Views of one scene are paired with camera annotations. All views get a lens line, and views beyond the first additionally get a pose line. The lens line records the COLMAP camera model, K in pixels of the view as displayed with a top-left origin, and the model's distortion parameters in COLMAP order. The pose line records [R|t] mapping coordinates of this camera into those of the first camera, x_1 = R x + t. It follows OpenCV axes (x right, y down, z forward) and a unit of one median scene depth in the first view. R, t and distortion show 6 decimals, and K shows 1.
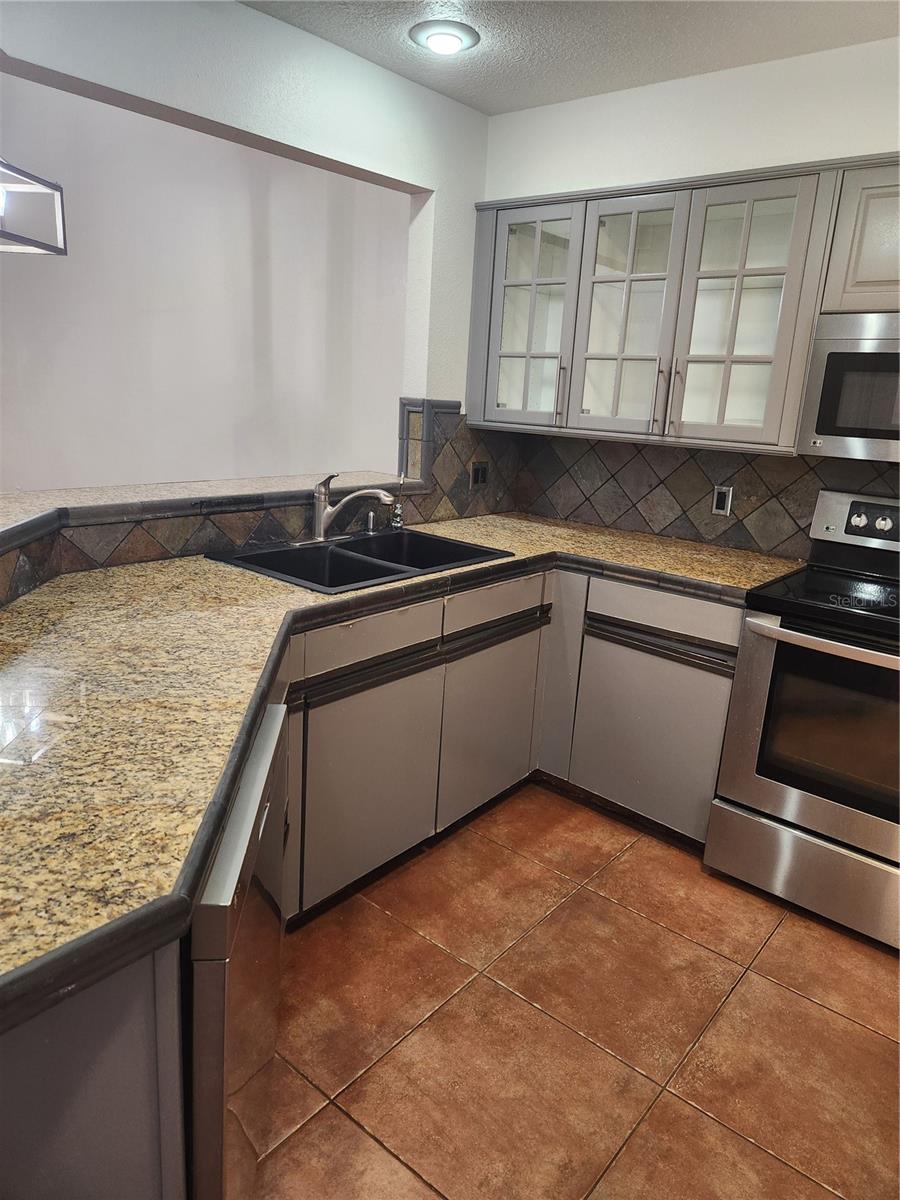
lens RADIAL K [[805.6, 0, 457.8], [0, 805.6, 588.1], [0, 0, 1]] dist [0.056165, -0.050219]
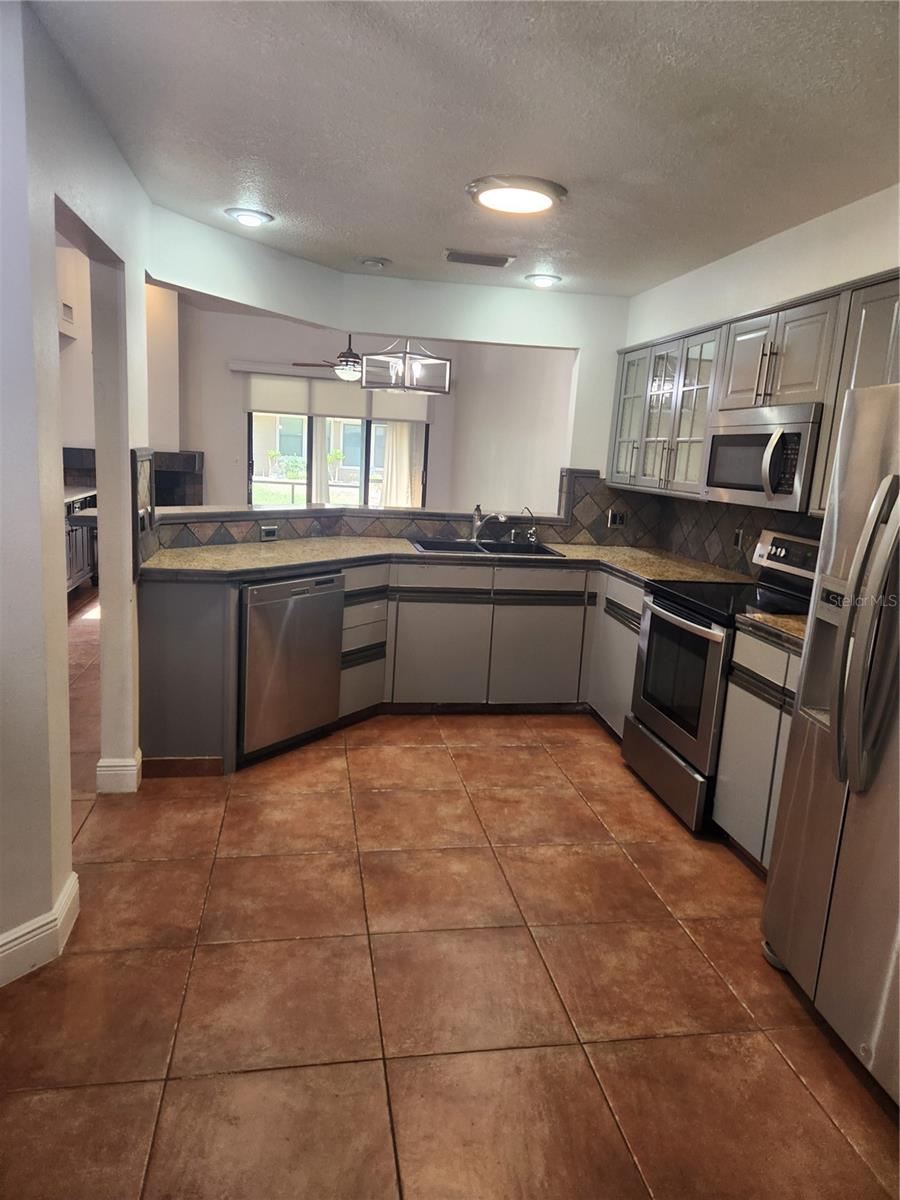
lens RADIAL K [[805.6, 0, 440.7], [0, 805.6, 608.5], [0, 0, 1]] dist [0.056165, -0.050219]
pose [[0.749205, 0.116741, -0.651969, 0.989888], [-0.175632, 0.984123, -0.025610, 0.154188], [0.638628, 0.133694, 0.757813, -0.425992]]
